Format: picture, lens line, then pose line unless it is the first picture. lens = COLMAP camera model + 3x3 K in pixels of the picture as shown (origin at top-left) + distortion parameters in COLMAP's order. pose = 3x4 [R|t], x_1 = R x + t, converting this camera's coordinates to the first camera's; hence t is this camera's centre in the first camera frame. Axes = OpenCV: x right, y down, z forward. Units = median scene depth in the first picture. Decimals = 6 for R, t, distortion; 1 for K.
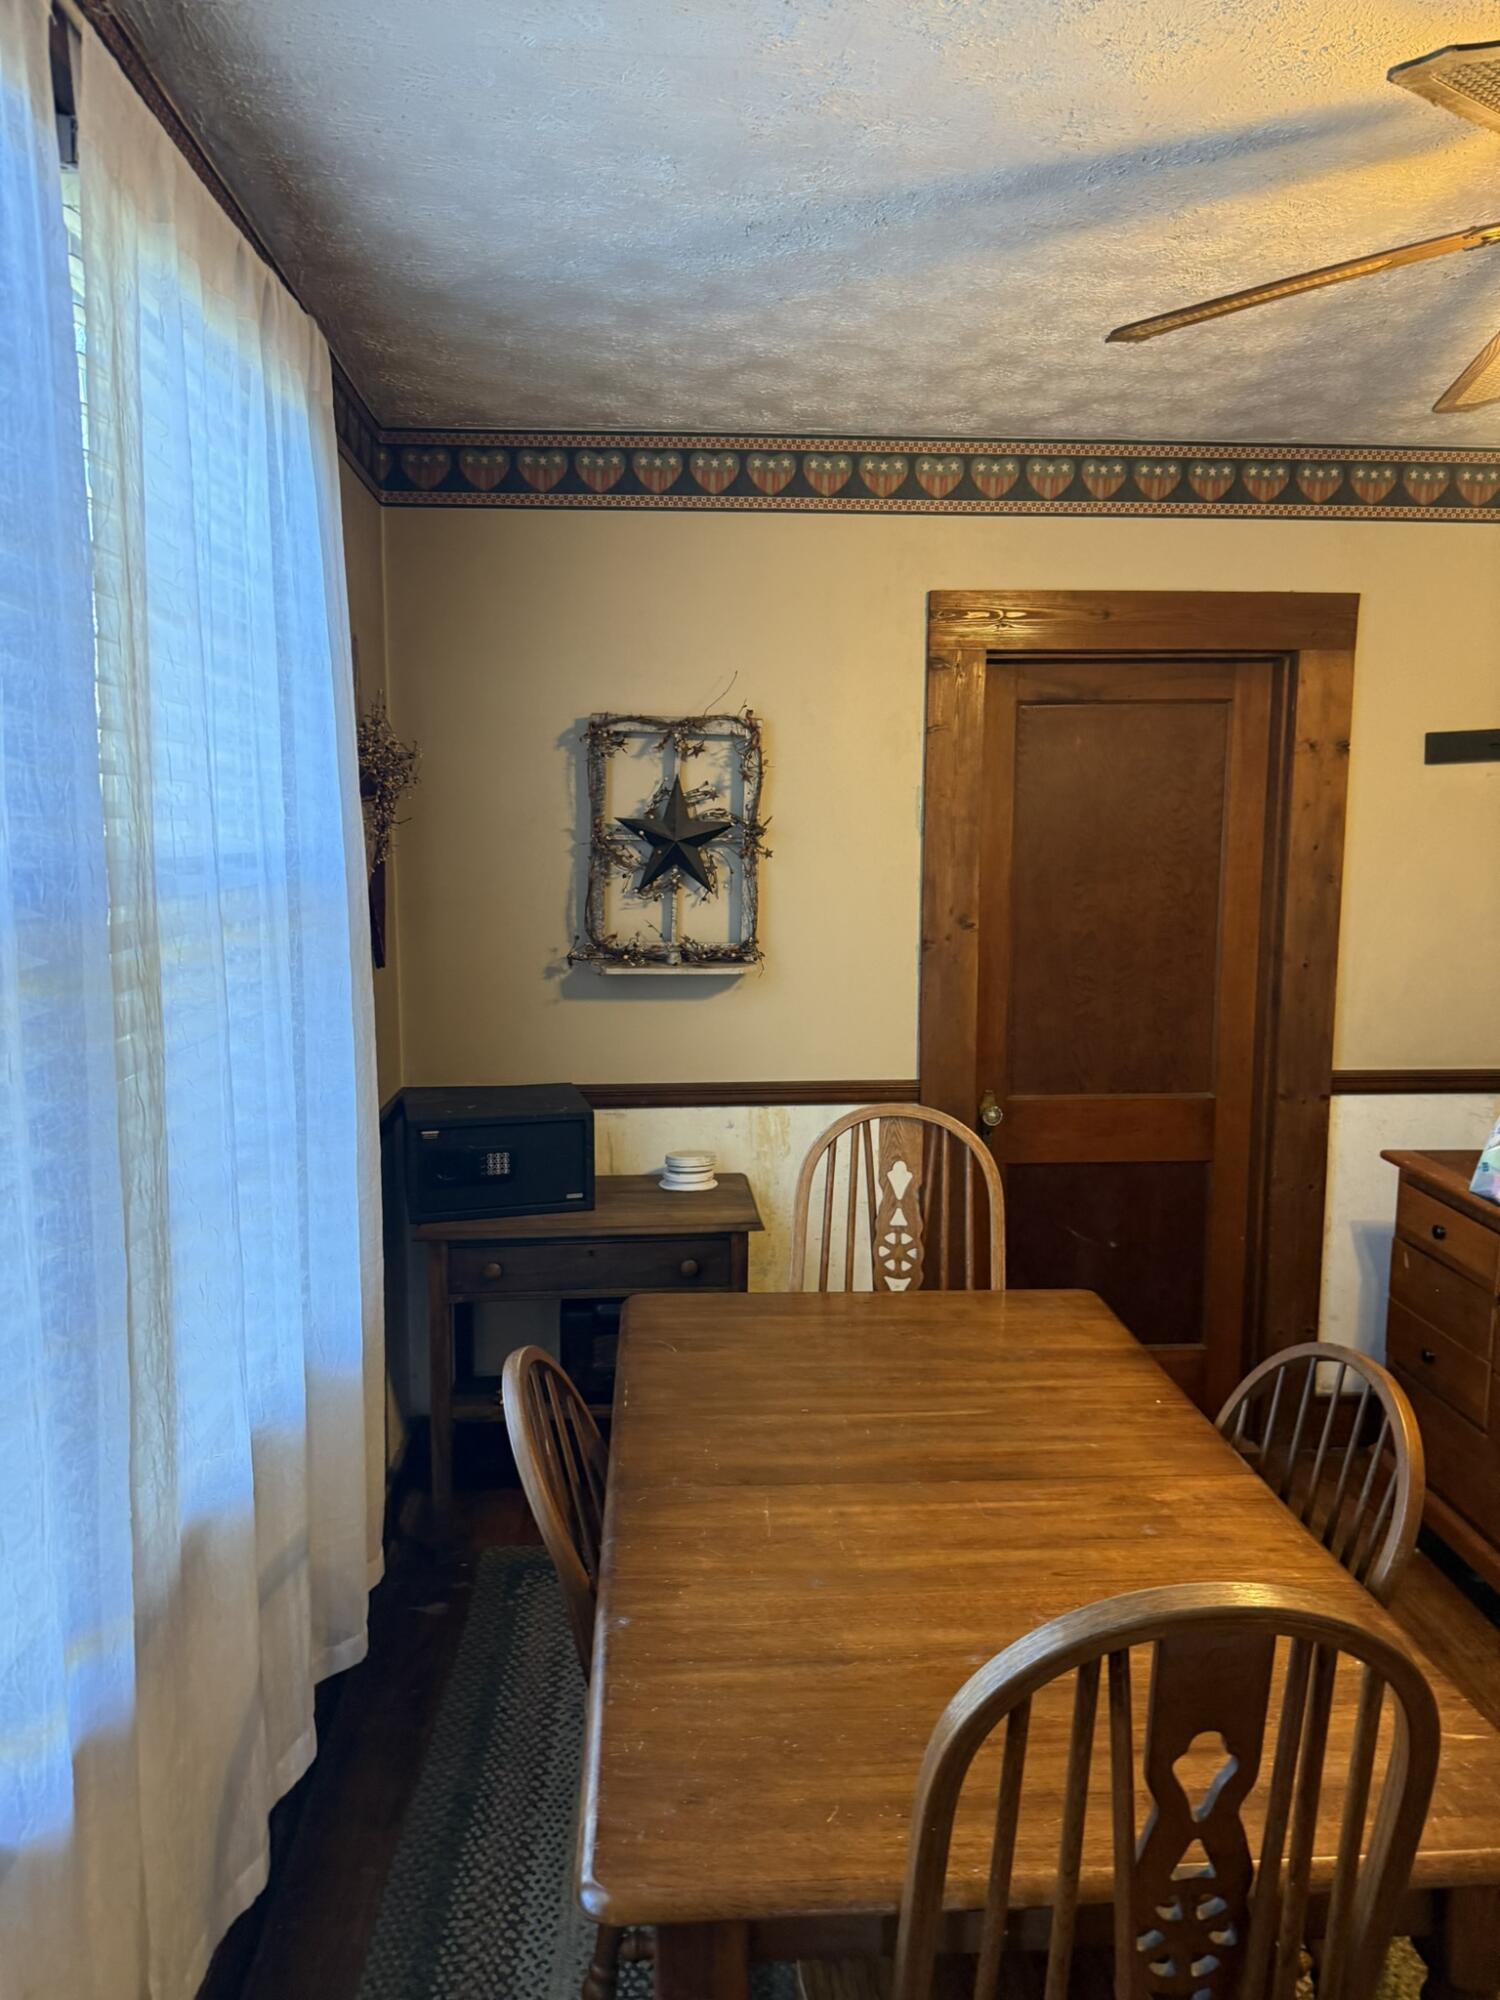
lens RADIAL K [[1379.8, 0, 750.0], [0, 1379.8, 1000.0], [0, 0, 1]] dist [0.079836, -0.000350]
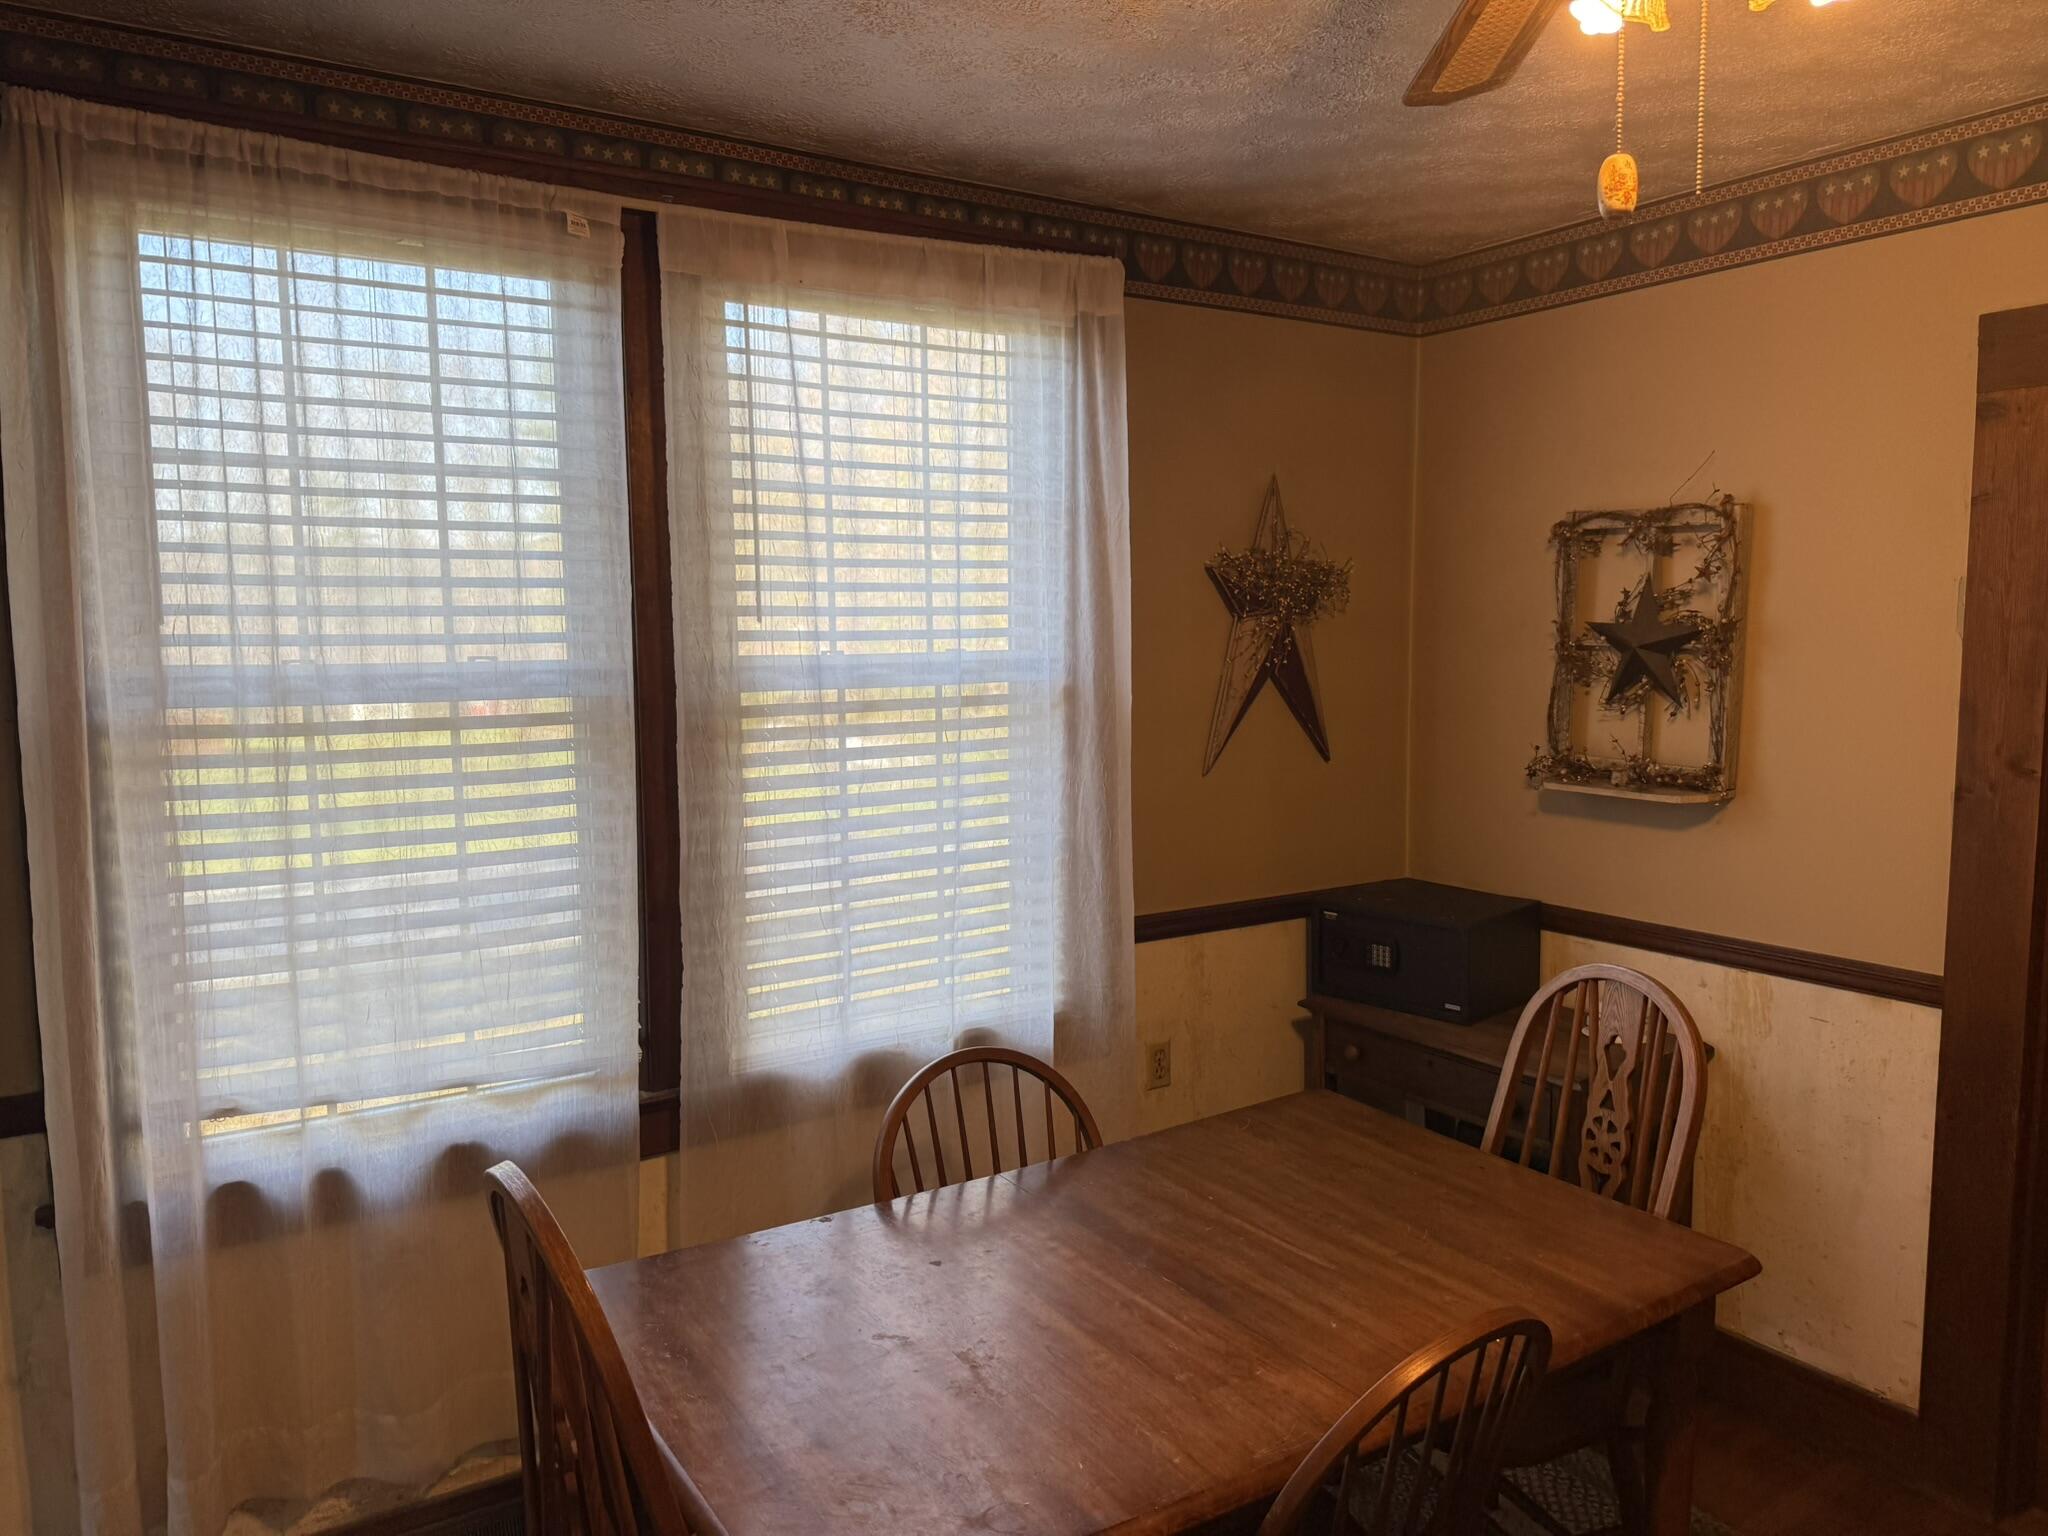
lens RADIAL K [[1432.8, 0, 1024.0], [0, 1432.8, 768.0], [0, 0, 1]] dist [0.001530, 0.002418]
pose [[0.486358, 0.084420, -0.869672, 0.557063], [-0.102110, 0.993993, 0.039384, -0.033883], [0.867773, 0.069648, 0.492056, 0.206759]]
